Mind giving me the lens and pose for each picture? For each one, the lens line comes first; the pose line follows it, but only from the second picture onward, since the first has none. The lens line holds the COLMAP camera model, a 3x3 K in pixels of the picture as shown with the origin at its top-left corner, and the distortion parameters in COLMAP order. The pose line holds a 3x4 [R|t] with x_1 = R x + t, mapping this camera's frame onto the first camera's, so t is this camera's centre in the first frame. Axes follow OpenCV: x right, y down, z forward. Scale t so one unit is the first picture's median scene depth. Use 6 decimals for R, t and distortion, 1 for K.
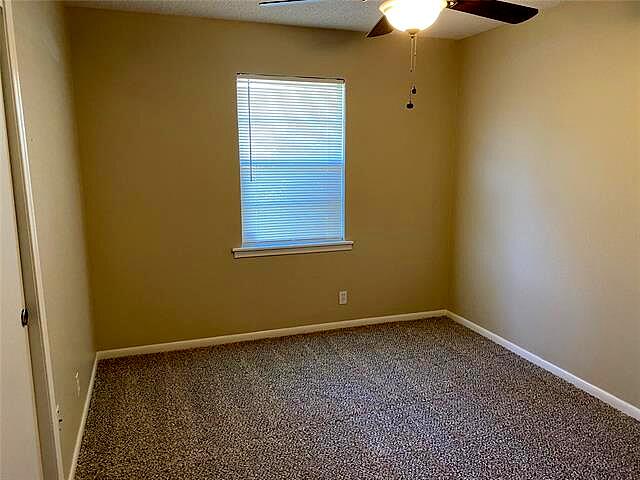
lens RADIAL K [[489.2, 0, 321.3], [0, 489.2, 244.9], [0, 0, 1]] dist [0.026450, -0.041295]
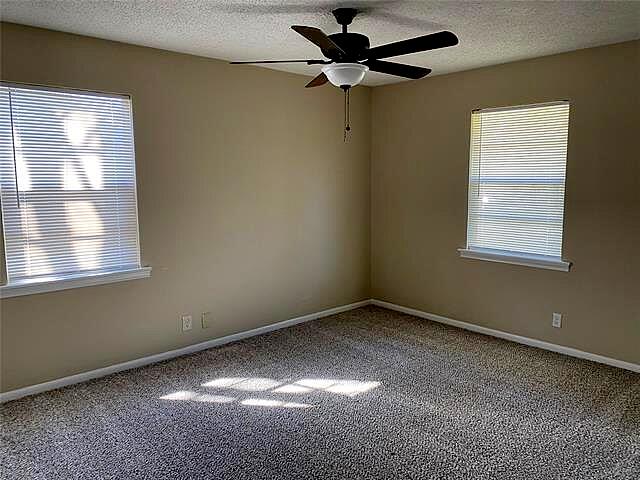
lens RADIAL K [[489.2, 0, 319.3], [0, 489.2, 237.5], [0, 0, 1]] dist [0.026450, -0.041295]
pose [[0.356774, 0.127350, -0.925470, 0.825874], [-0.154952, 0.985009, 0.075808, -0.060042], [0.921250, 0.116357, 0.371159, 0.202080]]
